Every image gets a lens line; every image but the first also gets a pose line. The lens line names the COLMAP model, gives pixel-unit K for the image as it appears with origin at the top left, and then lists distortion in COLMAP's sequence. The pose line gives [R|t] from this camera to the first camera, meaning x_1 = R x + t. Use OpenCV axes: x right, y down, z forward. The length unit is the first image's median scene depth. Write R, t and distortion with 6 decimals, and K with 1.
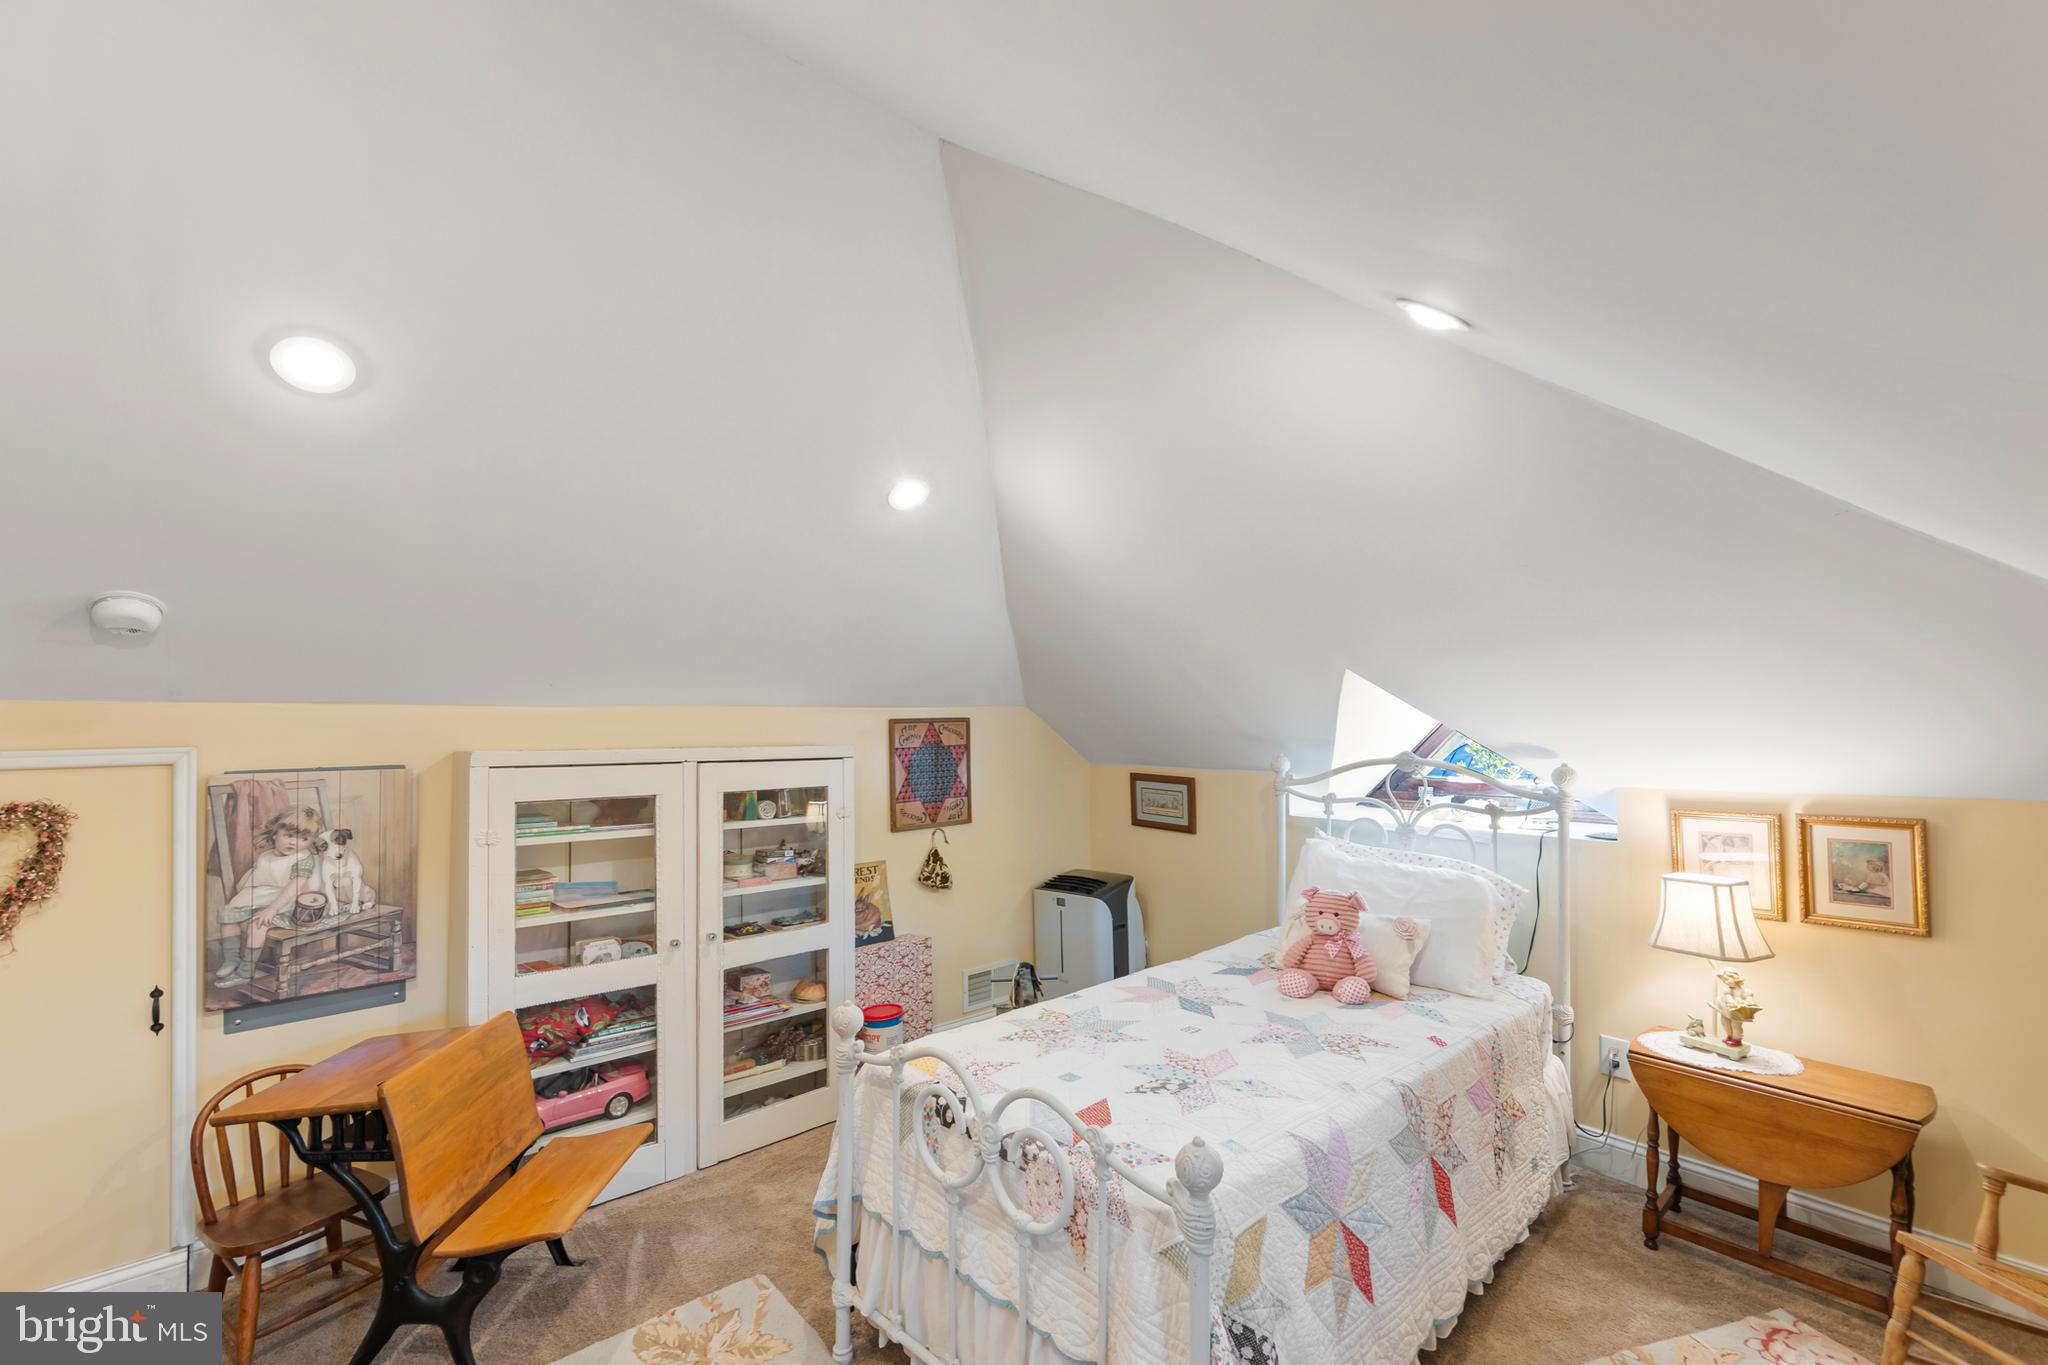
lens RADIAL K [[913.8, 0, 1021.7], [0, 913.8, 695.2], [0, 0, 1]] dist [-0.001270, -0.000115]
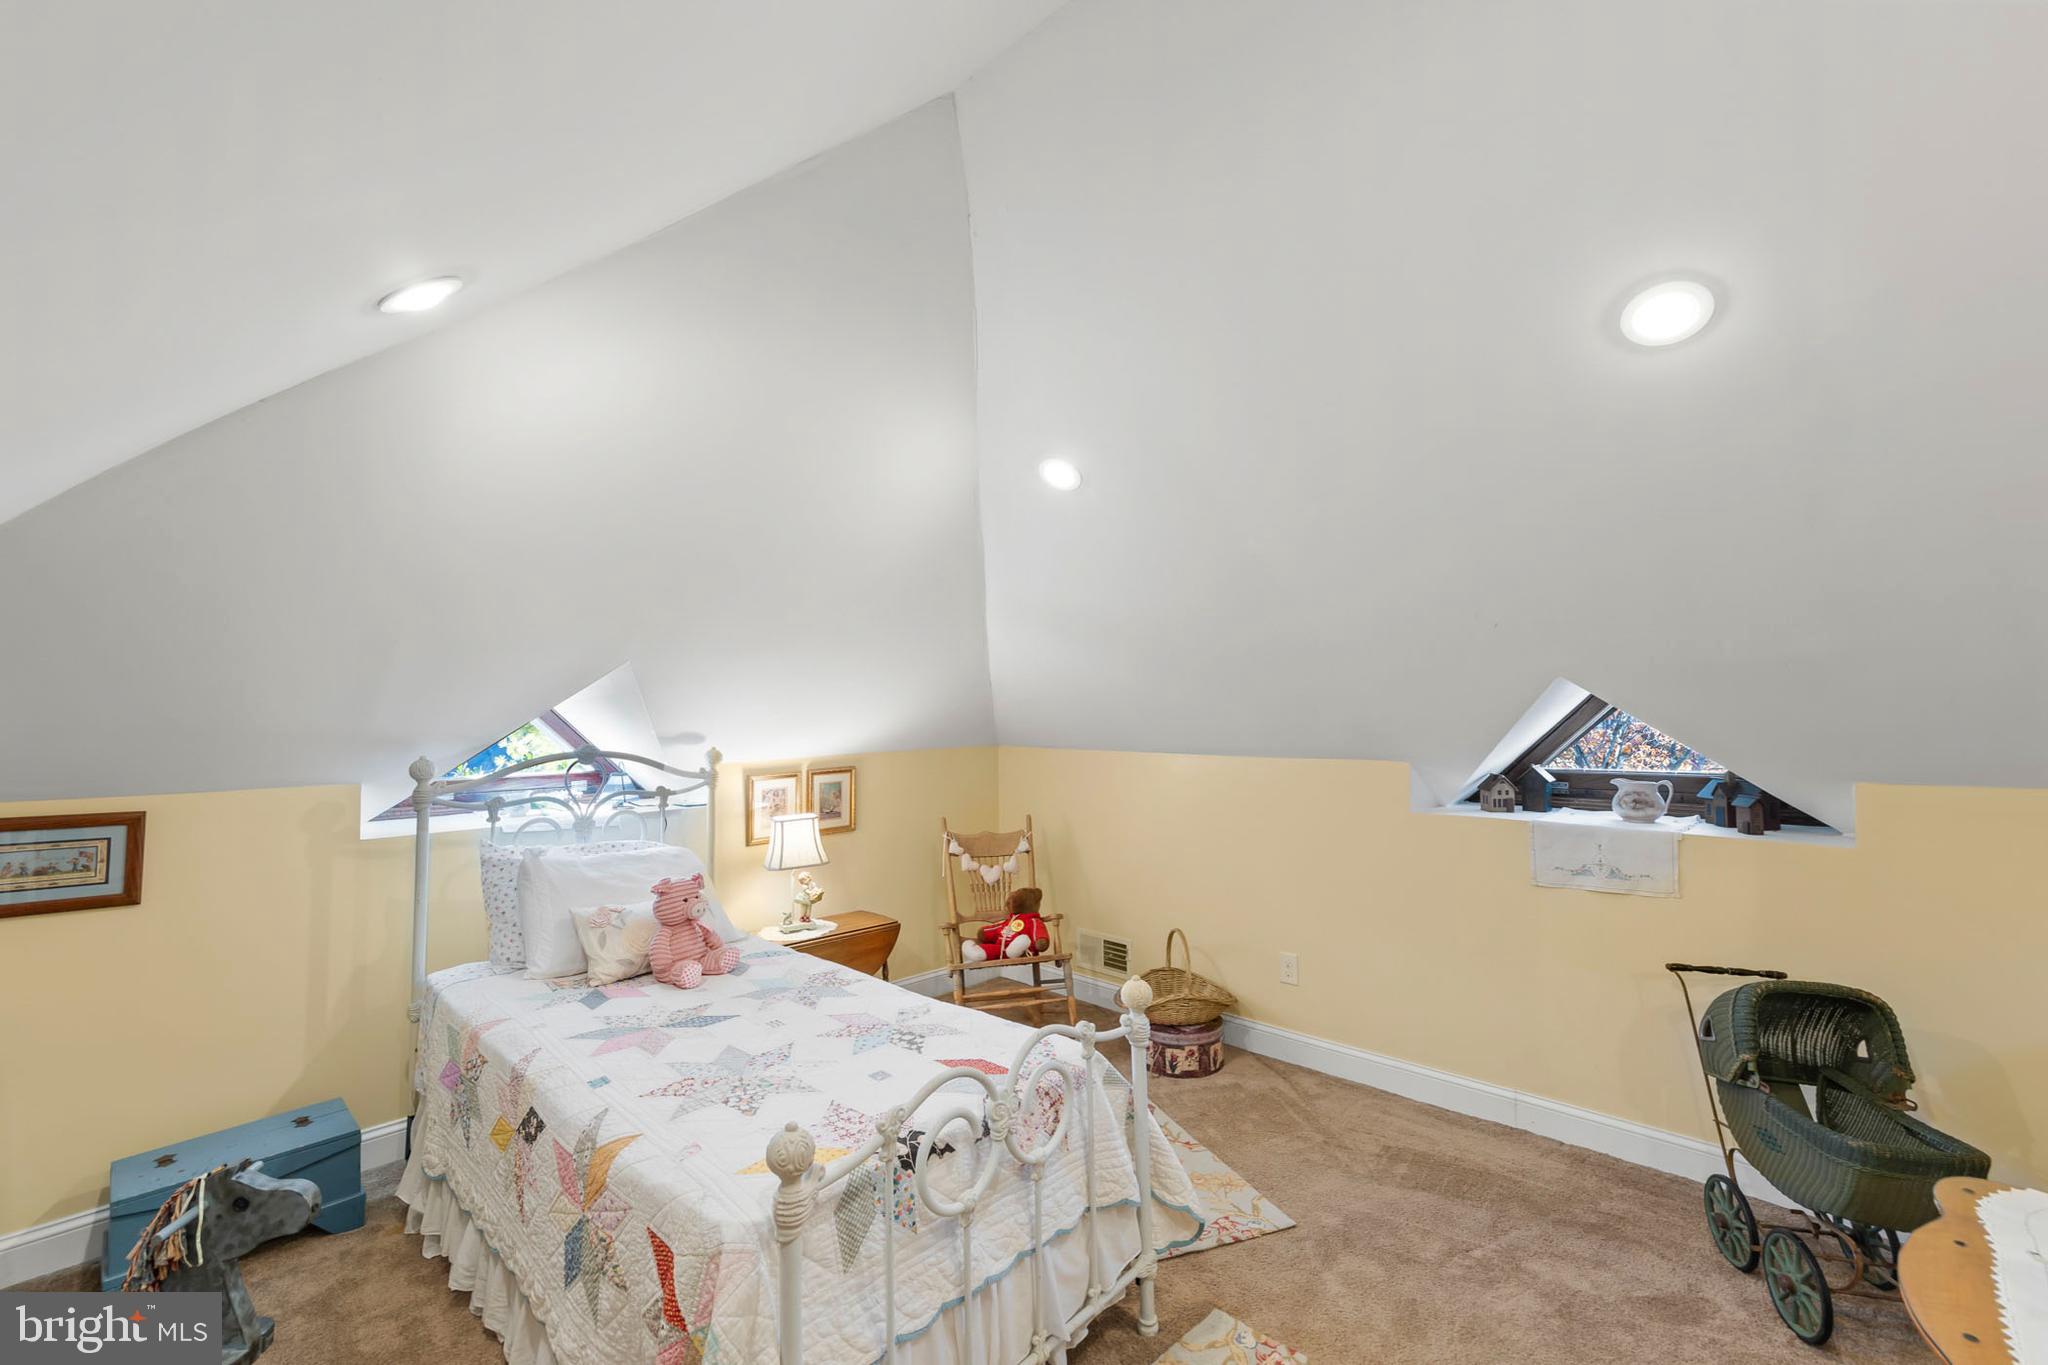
lens RADIAL K [[848.9, 0, 1035.5], [0, 848.9, 669.1], [0, 0, 1]] dist [-0.000626, -0.000033]
pose [[-0.091259, 0.053252, 0.994402, -0.761808], [-0.014990, 0.998383, -0.054841, 0.029468], [-0.995714, -0.019911, -0.090313, 0.800697]]
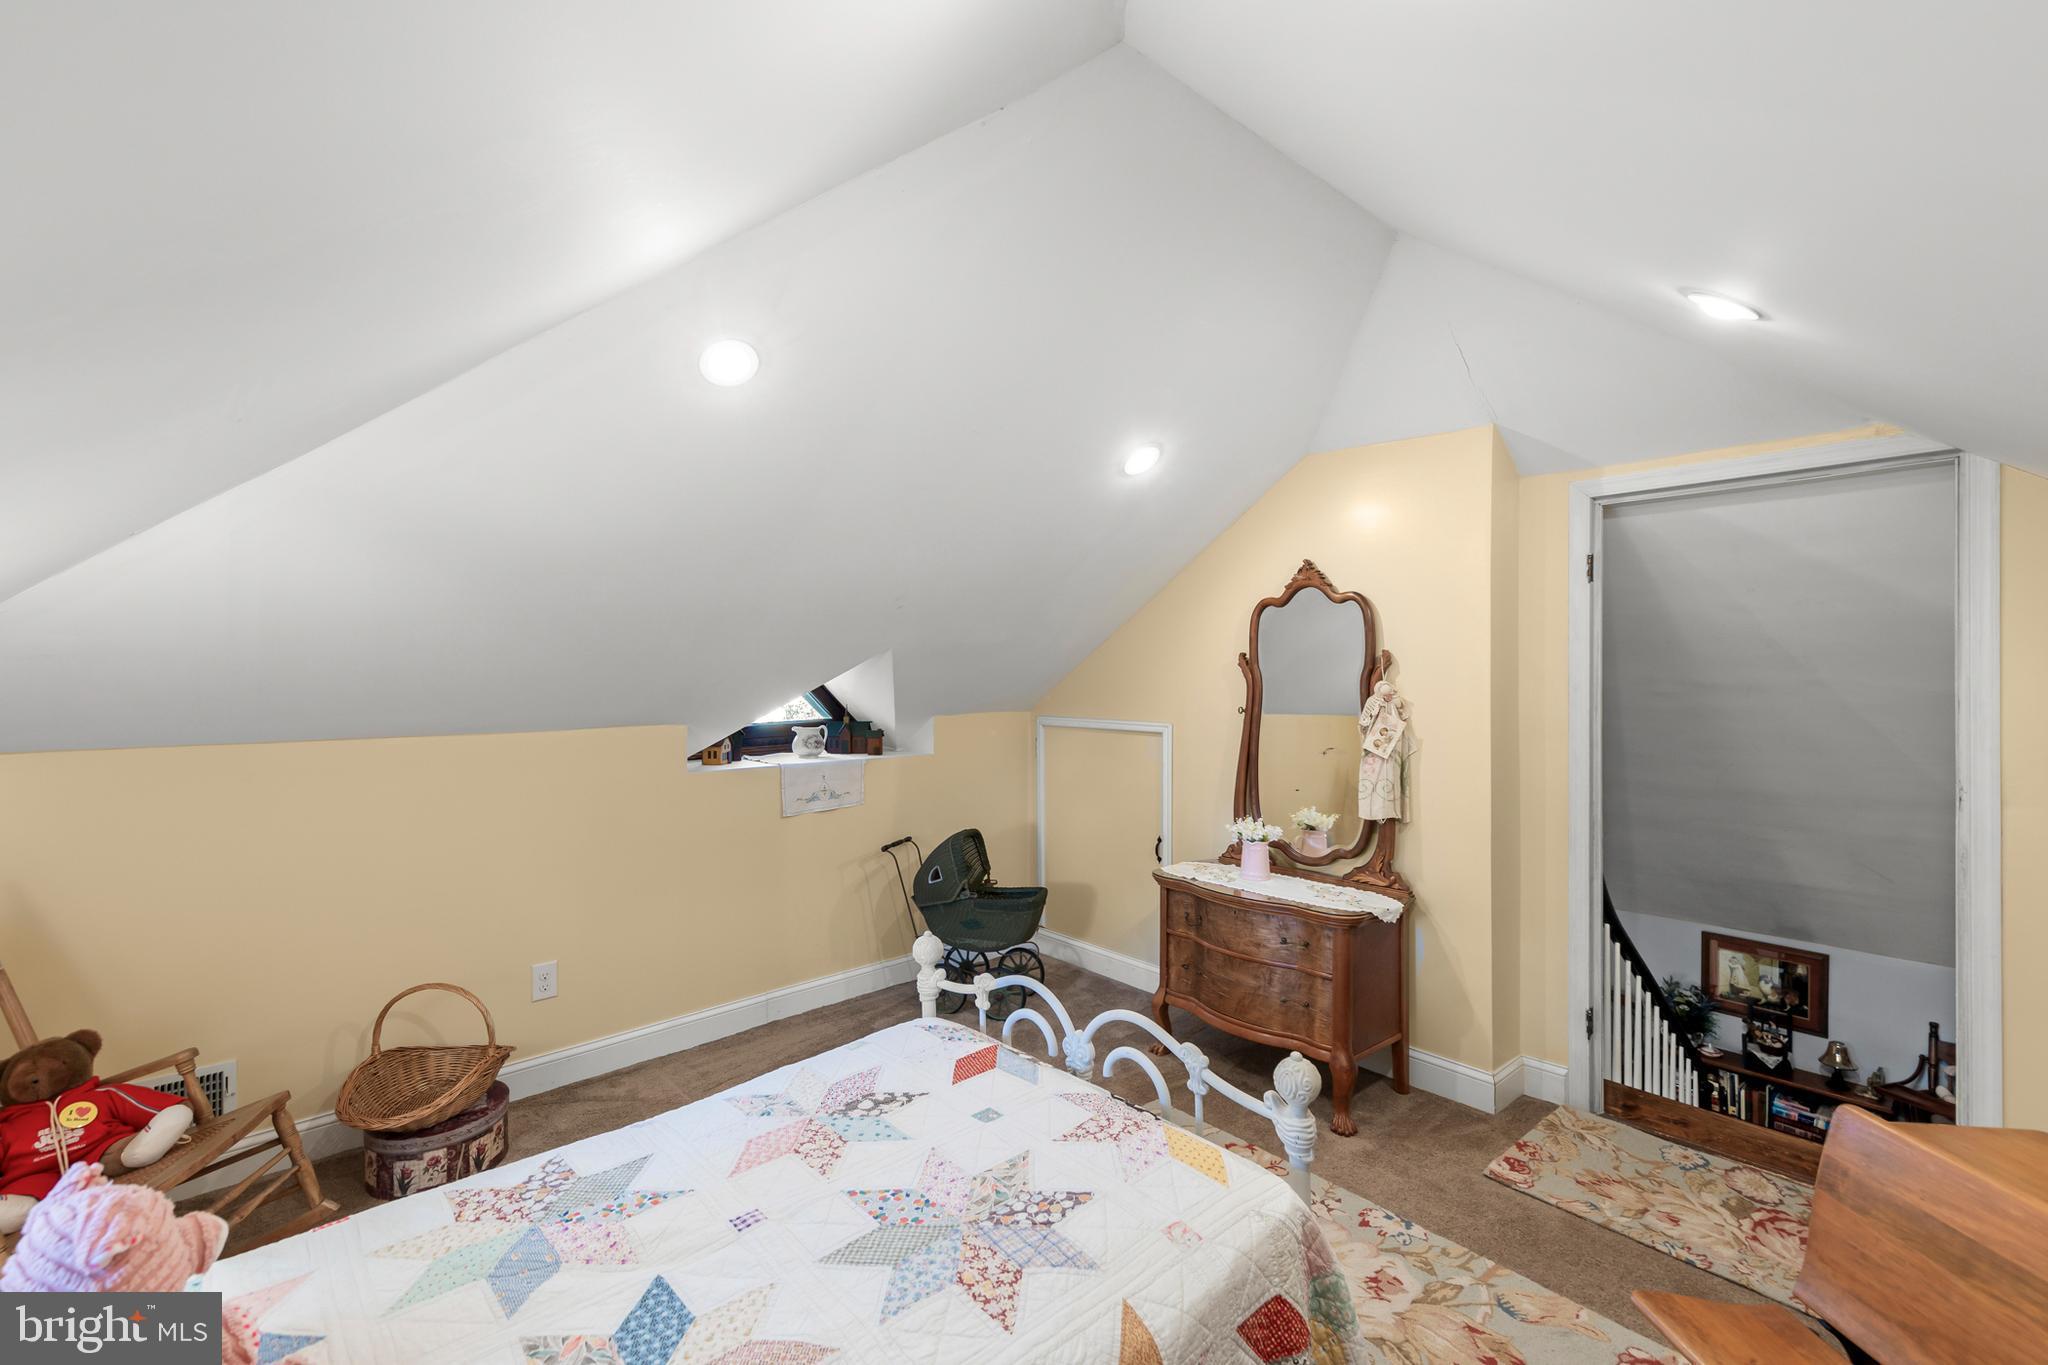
lens RADIAL K [[848.9, 0, 1035.5], [0, 848.9, 669.1], [0, 0, 1]] dist [-0.000626, -0.000033]
pose [[-0.999880, 0.011152, -0.010758, 0.012720], [0.011431, 0.999592, -0.026170, 0.047400], [0.010462, -0.026290, -0.999600, 1.503366]]
